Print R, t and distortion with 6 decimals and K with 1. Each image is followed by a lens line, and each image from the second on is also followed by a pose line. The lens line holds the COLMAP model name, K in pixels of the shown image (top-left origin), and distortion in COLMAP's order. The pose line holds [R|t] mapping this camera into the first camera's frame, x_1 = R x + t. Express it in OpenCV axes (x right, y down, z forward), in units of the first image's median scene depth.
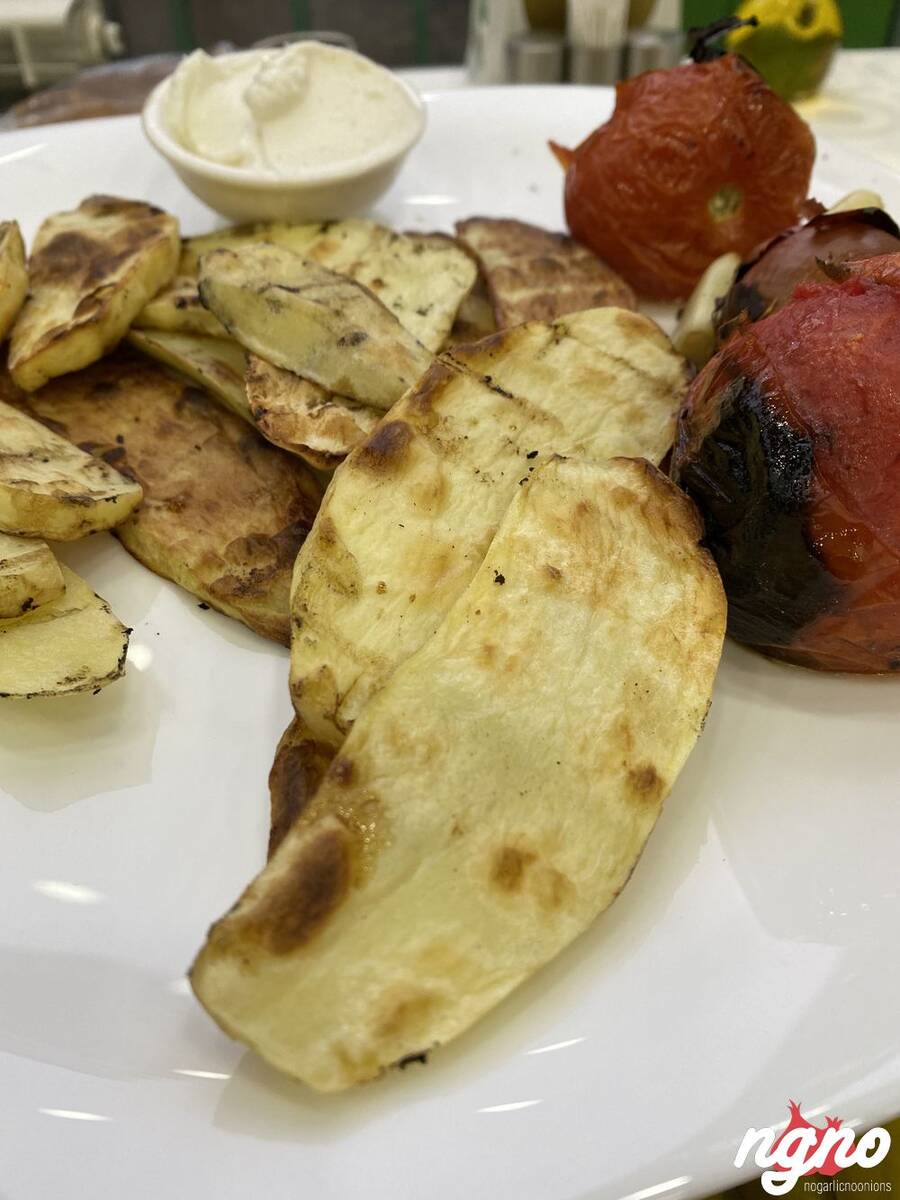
lens RADIAL K [[923.0, 0, 450.0], [0, 923.0, 600.0], [0, 0, 1]] dist [0.090853, -0.189336]
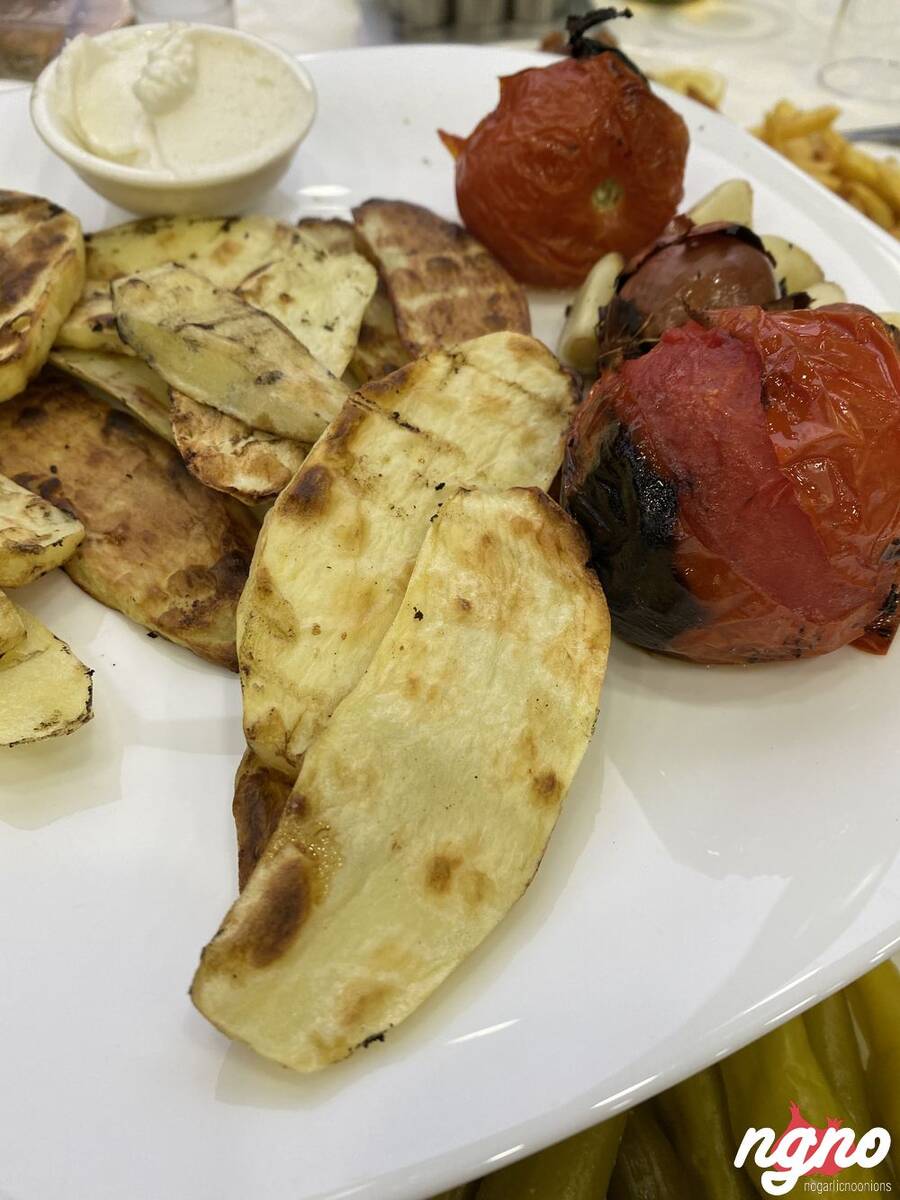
lens RADIAL K [[903.9, 0, 437.1], [0, 903.9, 606.7], [0, 0, 1]] dist [0.050059, -0.087763]
pose [[0.995228, -0.061646, 0.075638, -0.006773], [0.051950, 0.990915, 0.124052, -0.155124], [-0.082598, -0.119530, 0.989389, -0.107848]]
